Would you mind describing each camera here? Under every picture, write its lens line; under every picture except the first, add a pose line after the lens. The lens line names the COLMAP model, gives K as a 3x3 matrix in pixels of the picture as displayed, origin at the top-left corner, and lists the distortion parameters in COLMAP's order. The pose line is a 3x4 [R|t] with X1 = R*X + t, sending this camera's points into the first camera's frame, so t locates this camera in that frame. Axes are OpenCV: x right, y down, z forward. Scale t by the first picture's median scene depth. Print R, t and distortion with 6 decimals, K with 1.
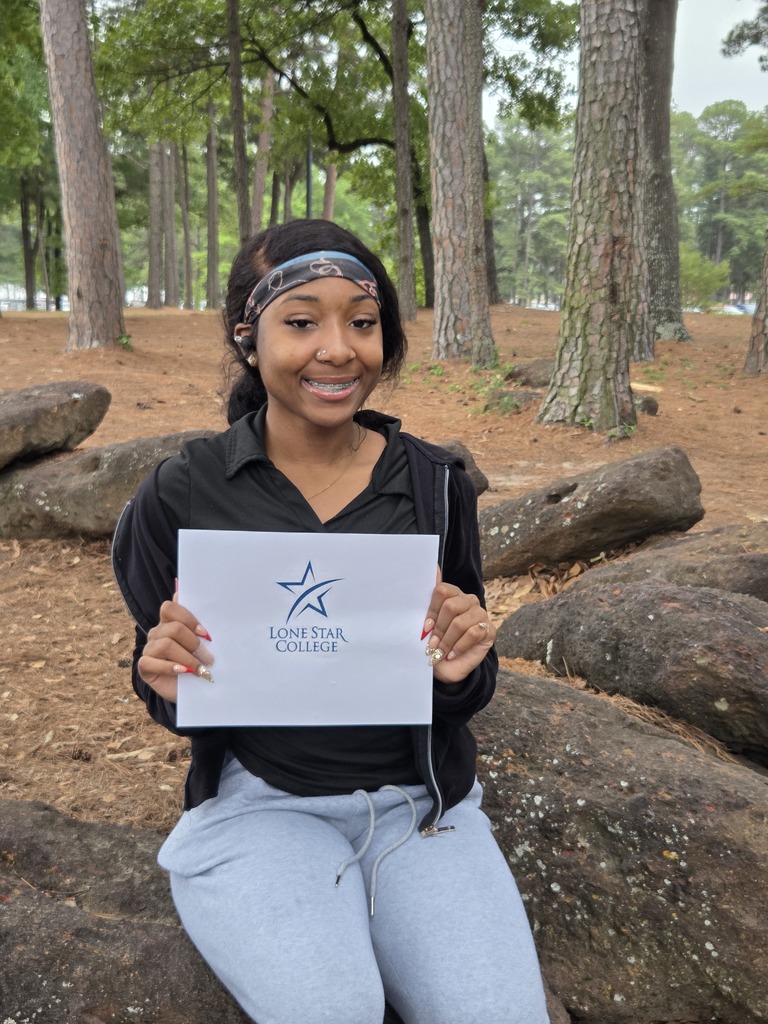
lens RADIAL K [[1361.8, 0, 388.6], [0, 1361.8, 521.8], [0, 0, 1]] dist [0.061812, 0.000000]
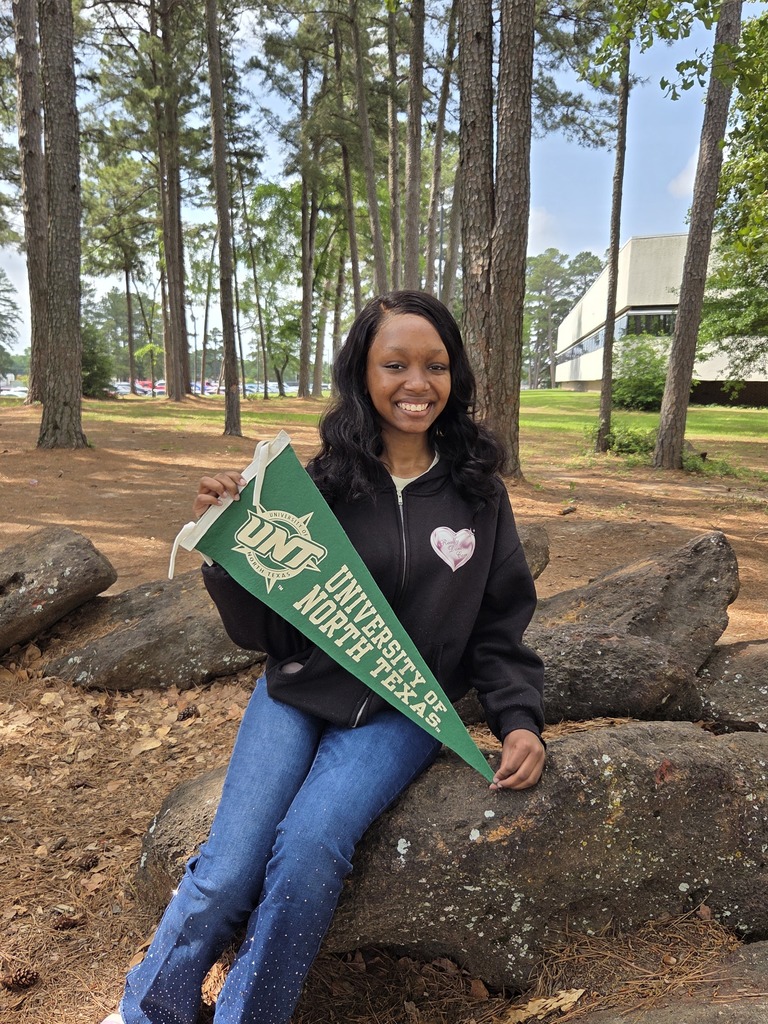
lens RADIAL K [[912.6, 0, 389.9], [0, 912.6, 516.0], [0, 0, 1]] dist [0.080176, -0.027510]
pose [[0.470610, -0.121978, 0.873869, -0.195536], [0.138549, 0.988328, 0.063341, -0.042919], [-0.871396, 0.091265, 0.482017, 0.218420]]
